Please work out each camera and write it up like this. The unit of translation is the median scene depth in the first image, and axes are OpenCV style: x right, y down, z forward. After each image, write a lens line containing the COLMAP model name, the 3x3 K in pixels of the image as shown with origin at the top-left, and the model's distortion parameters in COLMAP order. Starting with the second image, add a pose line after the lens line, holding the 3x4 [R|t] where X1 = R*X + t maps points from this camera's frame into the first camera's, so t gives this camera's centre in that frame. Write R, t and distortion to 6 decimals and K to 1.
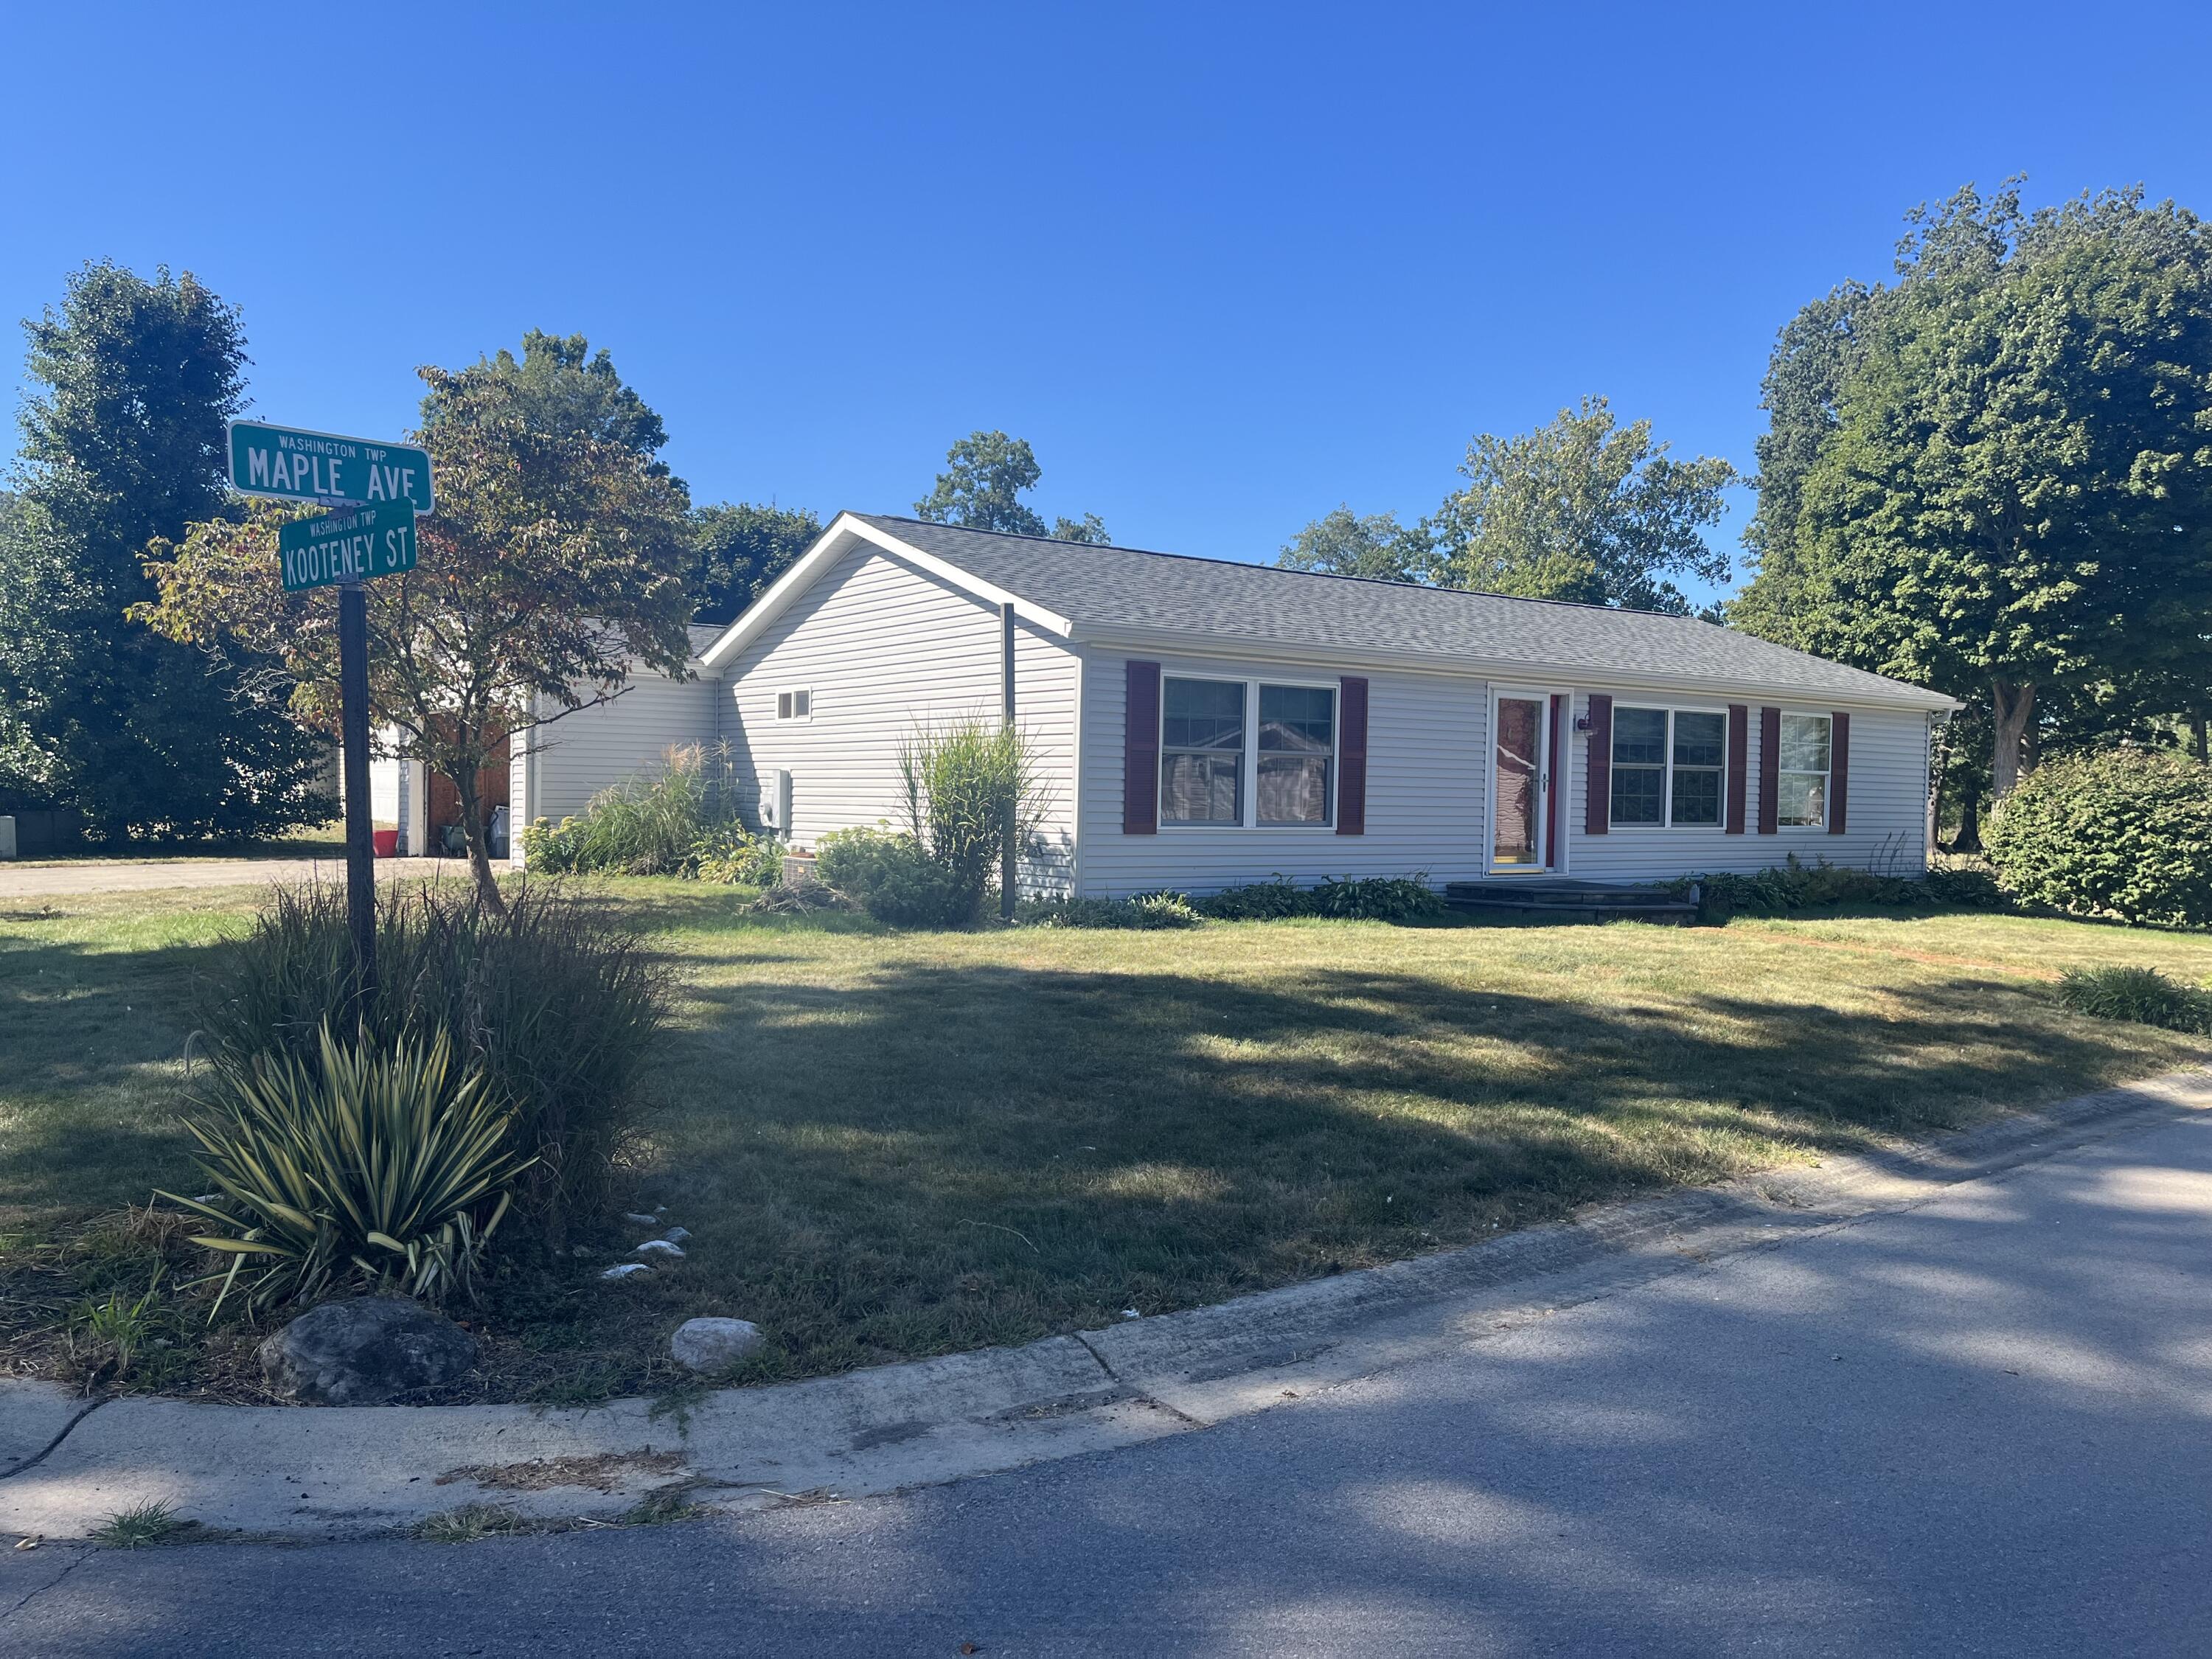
lens RADIAL K [[1670.5, 0, 1097.8], [0, 1670.5, 824.2], [0, 0, 1]] dist [0.060910, -0.086254]
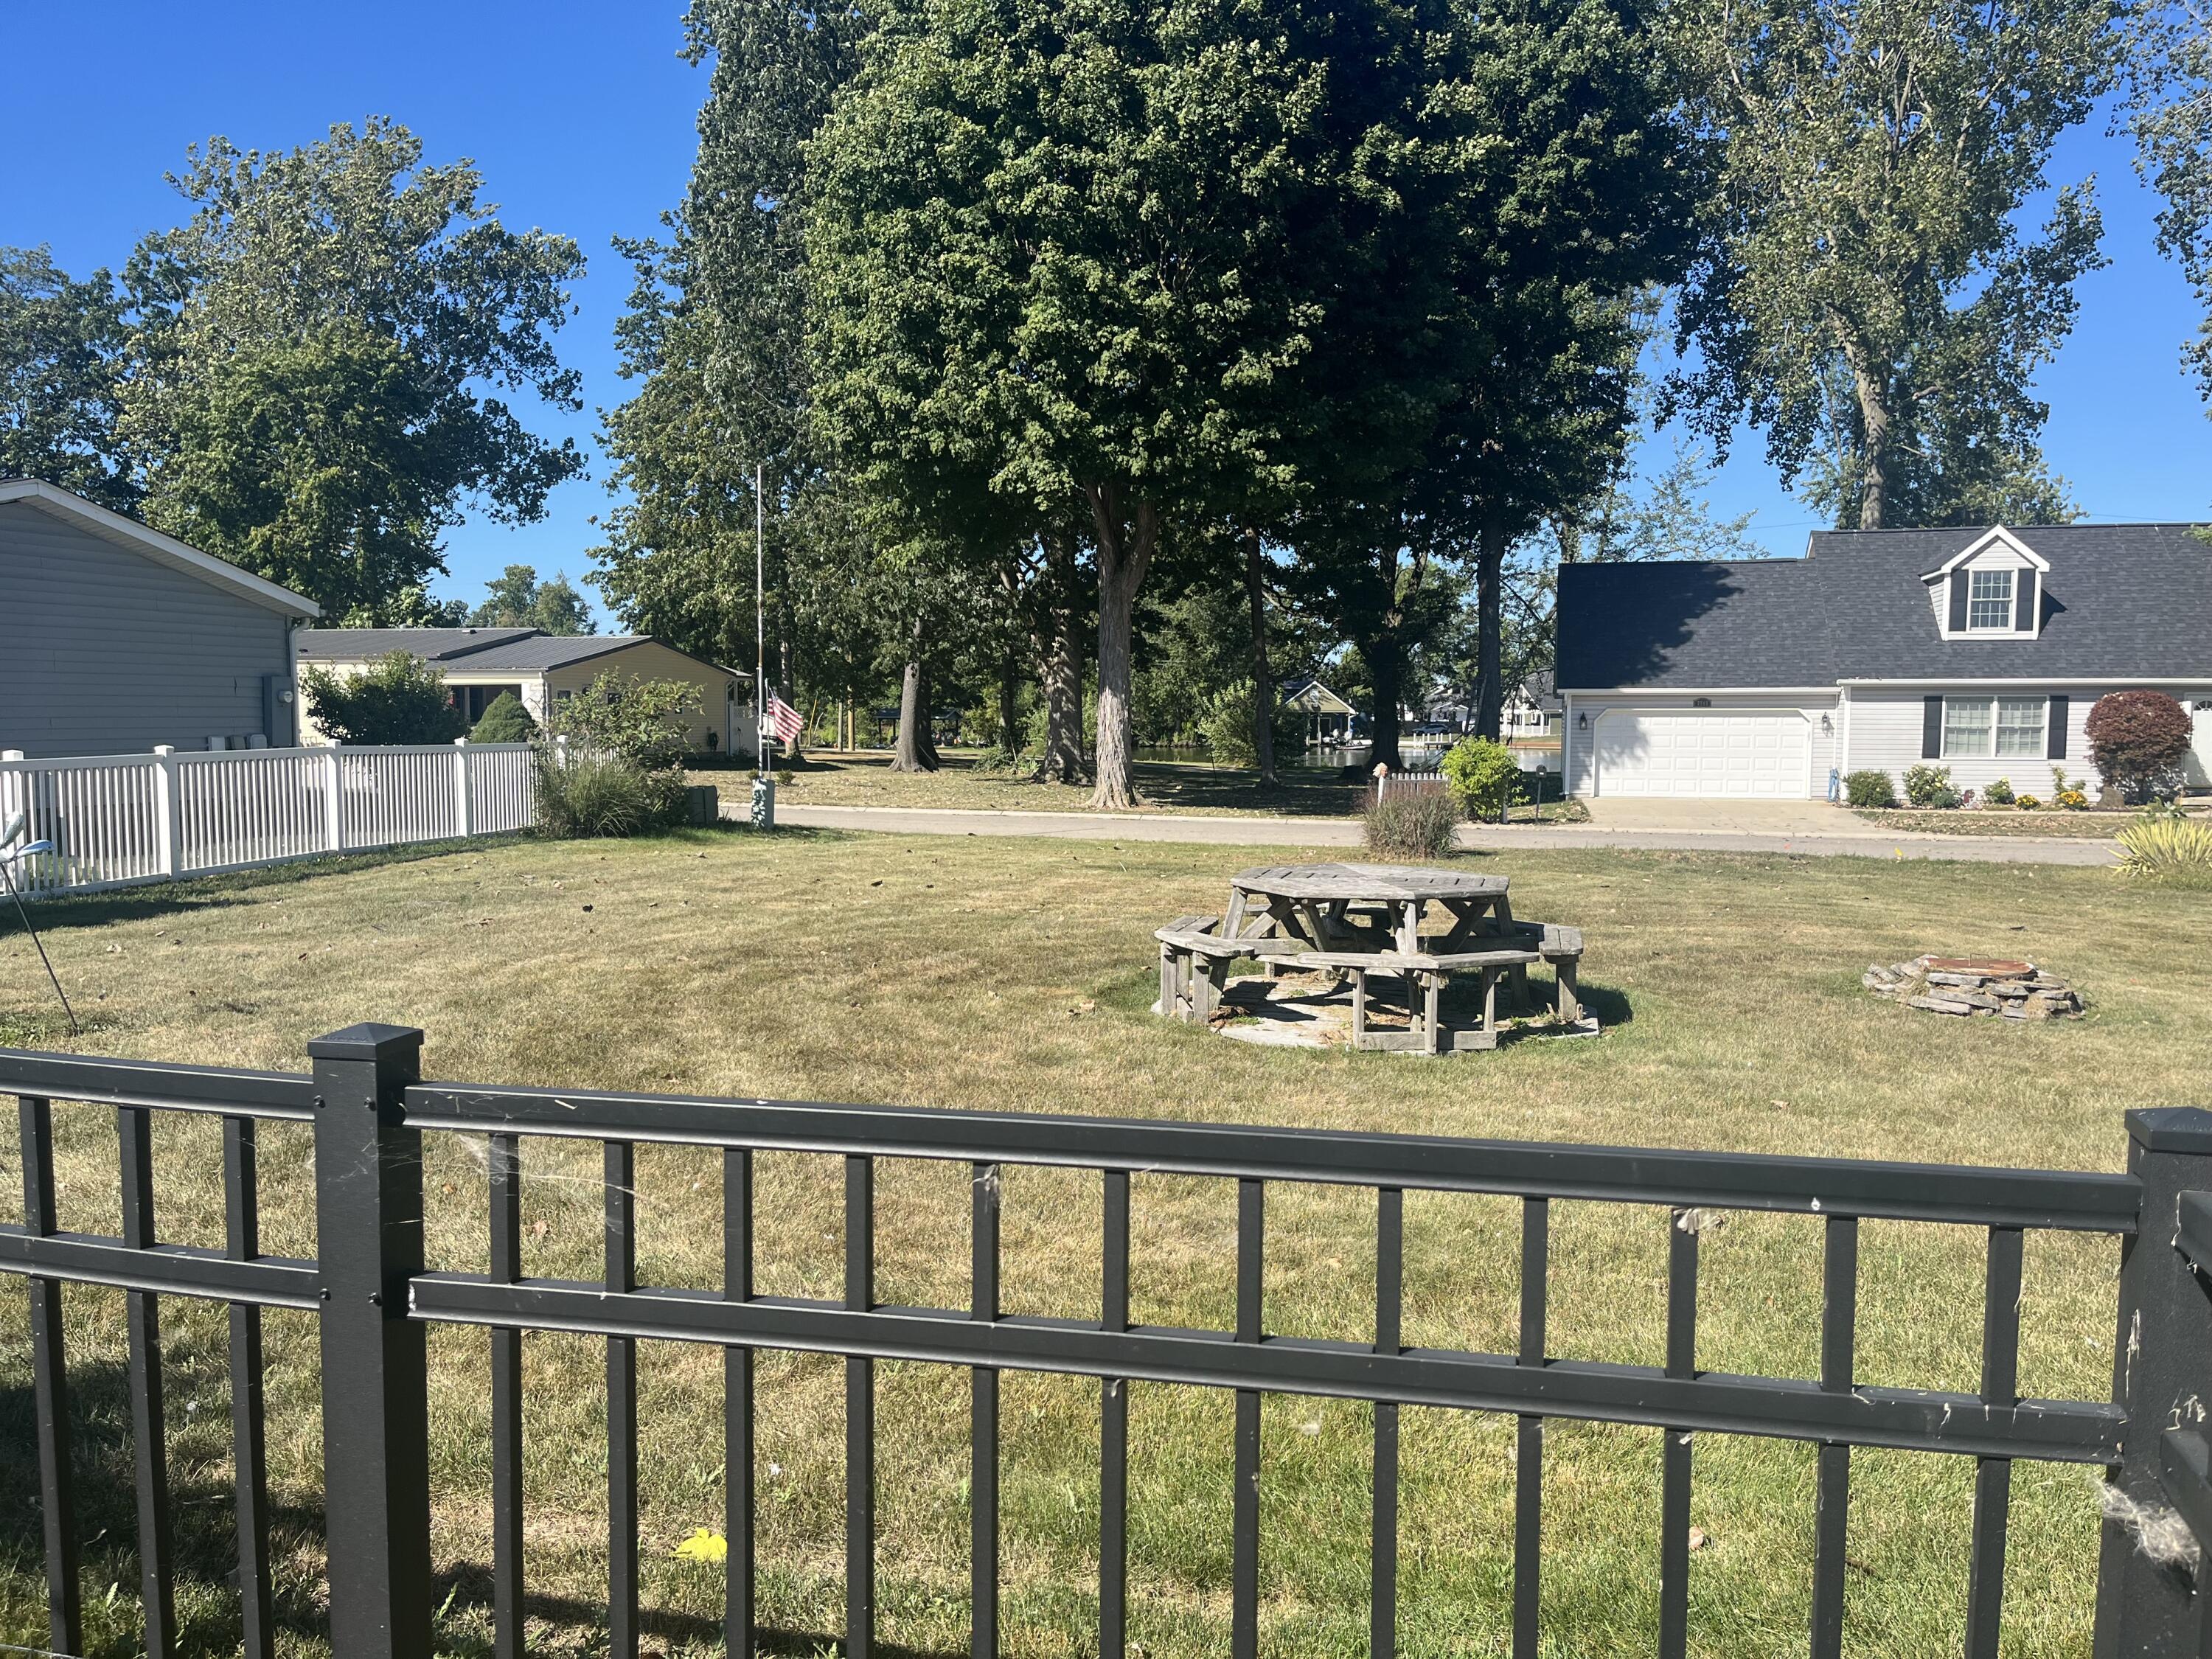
lens RADIAL K [[1678.1, 0, 1058.3], [0, 1678.1, 868.2], [0, 0, 1]] dist [-0.077552, 0.112066]
pose [[0.777225, -0.093983, 0.622164, 0.119206], [0.038376, 0.994022, 0.102215, -0.015896], [-0.628052, -0.055568, 0.776185, 0.554434]]
